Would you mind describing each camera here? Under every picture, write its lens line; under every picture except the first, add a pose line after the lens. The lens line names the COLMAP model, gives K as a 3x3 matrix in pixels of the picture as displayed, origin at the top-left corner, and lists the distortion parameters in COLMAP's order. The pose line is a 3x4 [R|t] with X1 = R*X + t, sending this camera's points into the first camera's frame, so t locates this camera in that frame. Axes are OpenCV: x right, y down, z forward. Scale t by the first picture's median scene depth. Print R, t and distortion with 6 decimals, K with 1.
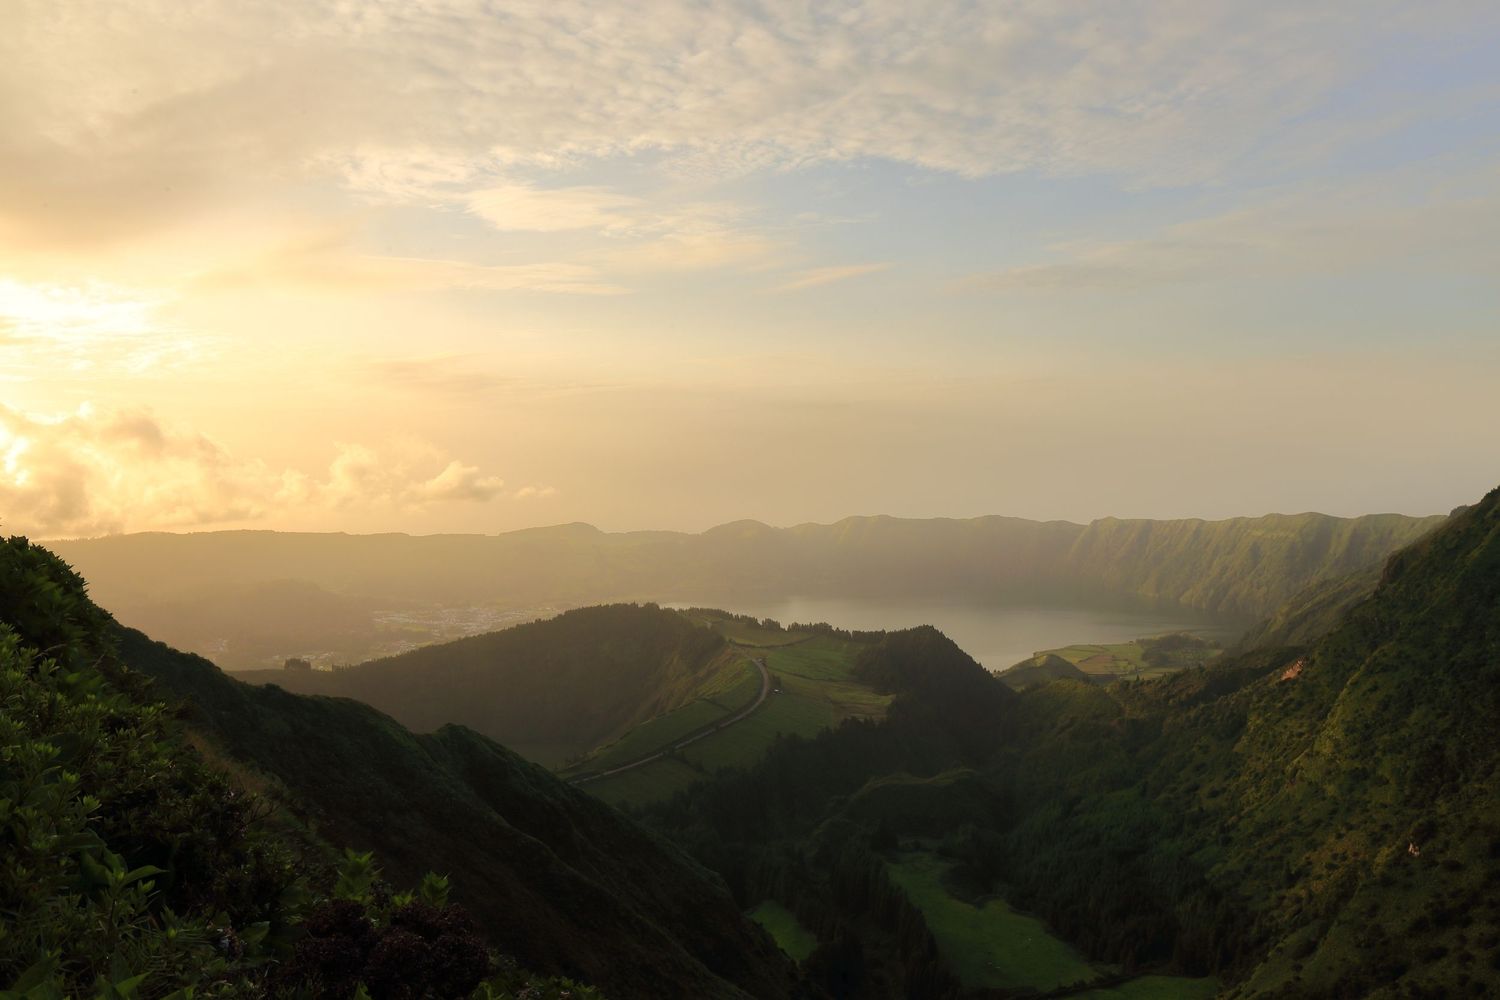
lens RADIAL K [[1032.6, 0, 751.3], [0, 1032.6, 501.1], [0, 0, 1]] dist [0.000586, -0.001190]
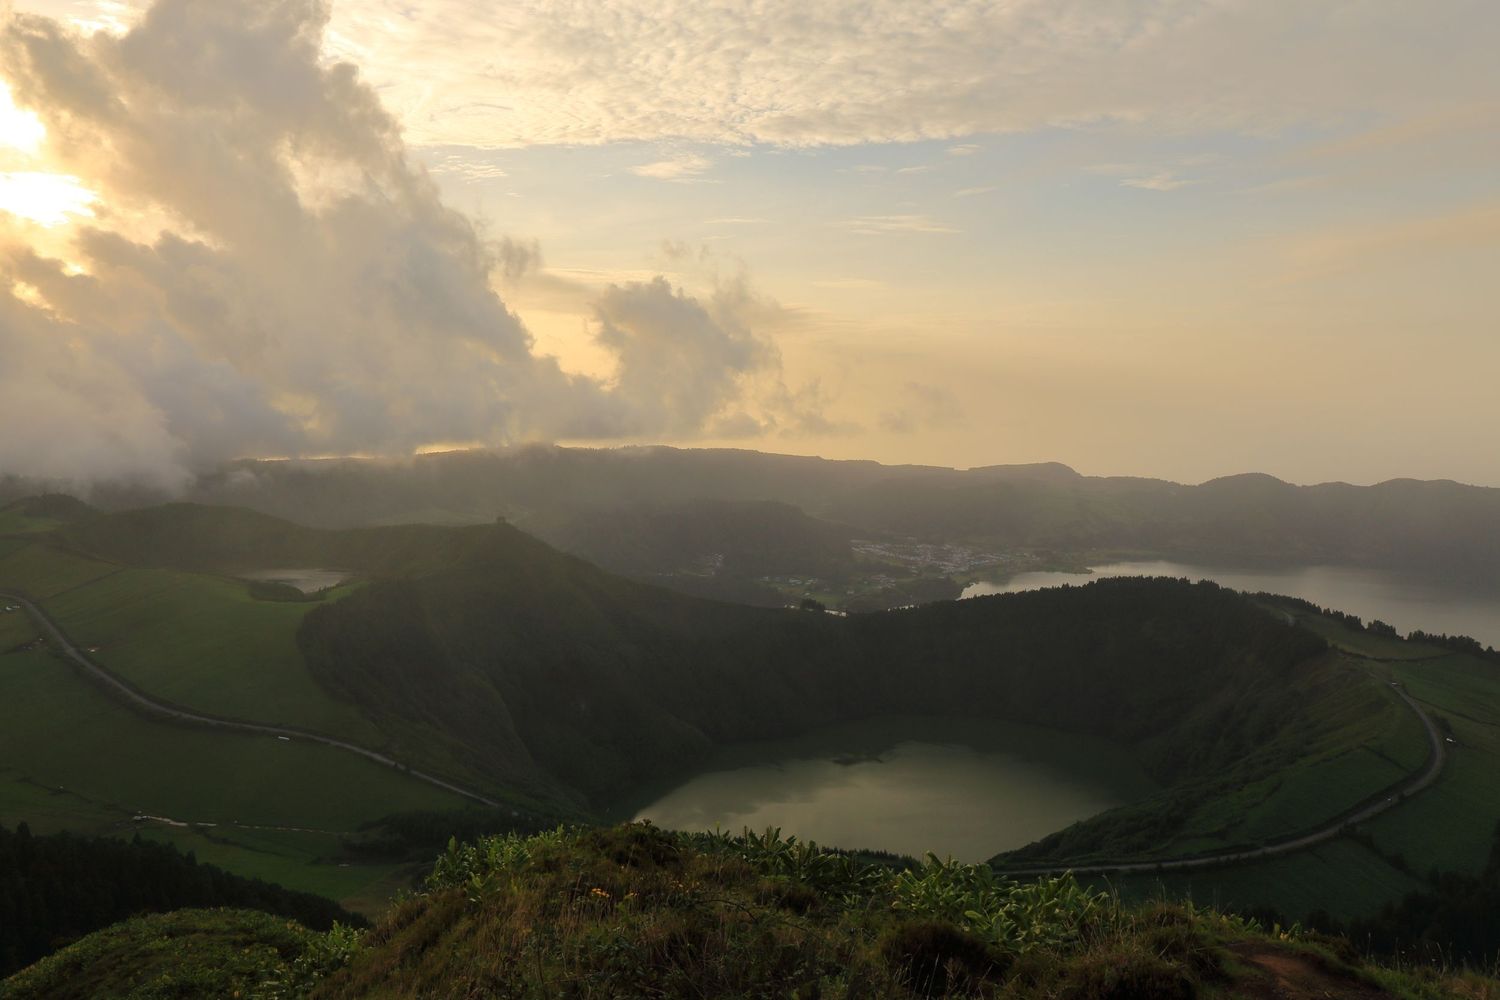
lens RADIAL K [[1032.6, 0, 751.3], [0, 1032.6, 501.1], [0, 0, 1]] dist [0.000586, -0.001190]
pose [[0.910165, 0.084907, -0.405450, -0.248220], [-0.057223, 0.995156, 0.079943, -0.025469], [0.410274, -0.049560, 0.910615, 0.244531]]
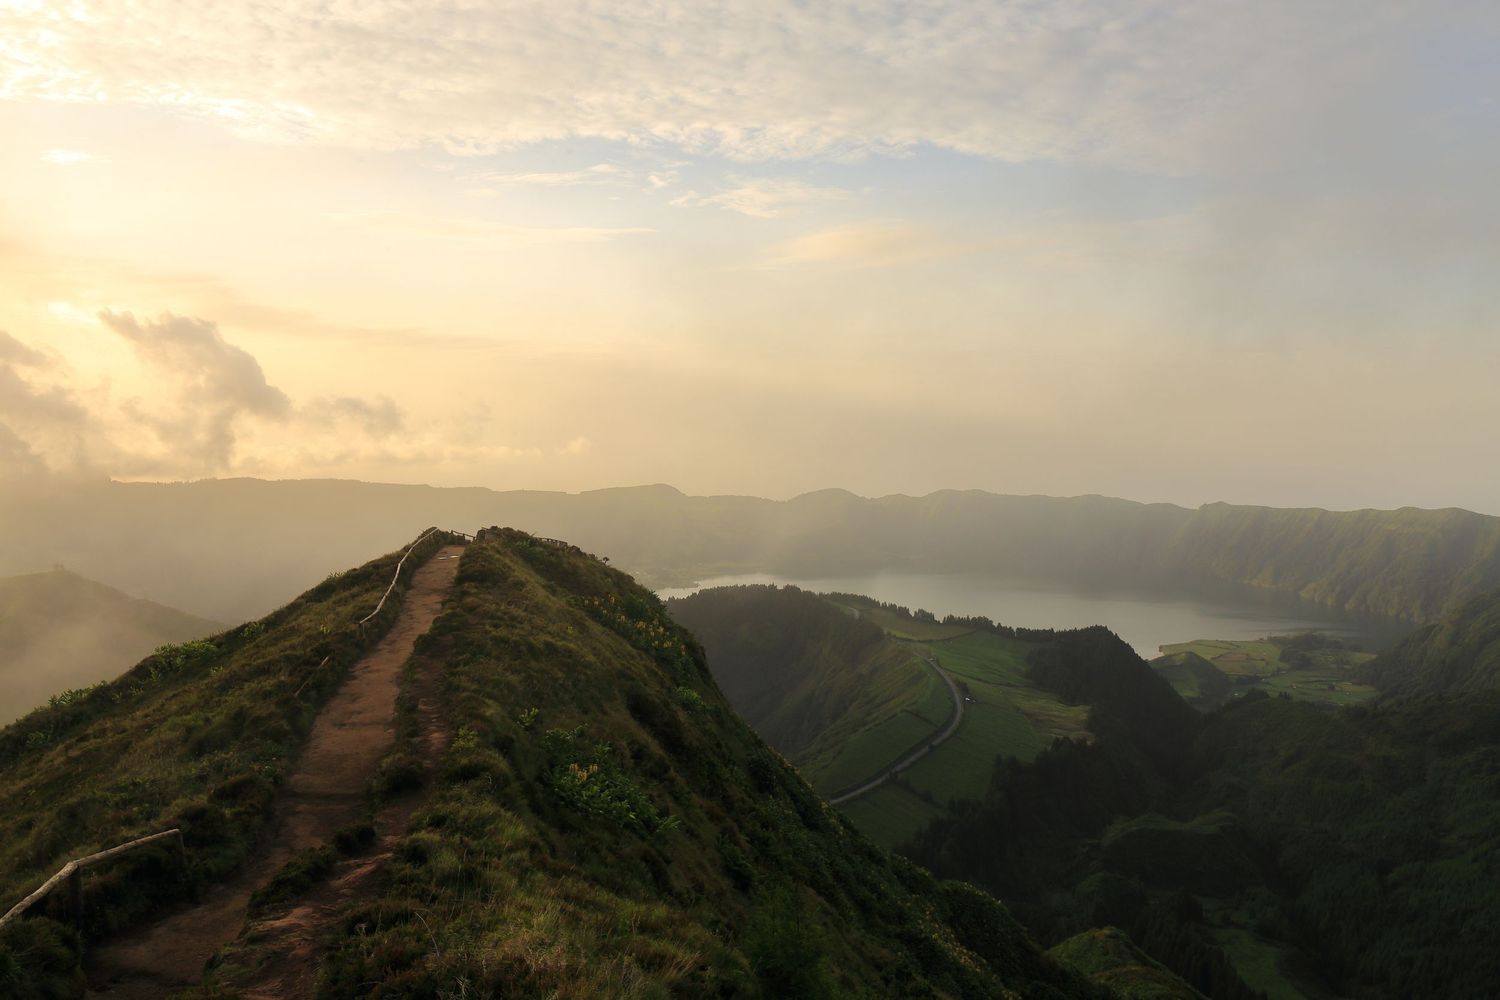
lens RADIAL K [[1032.6, 0, 751.3], [0, 1032.6, 501.1], [0, 0, 1]] dist [0.000586, -0.001190]
pose [[0.997859, 0.040982, -0.050970, -0.220010], [-0.039028, 0.998486, 0.038752, -0.032740], [0.052481, -0.036680, 0.997948, 0.151559]]
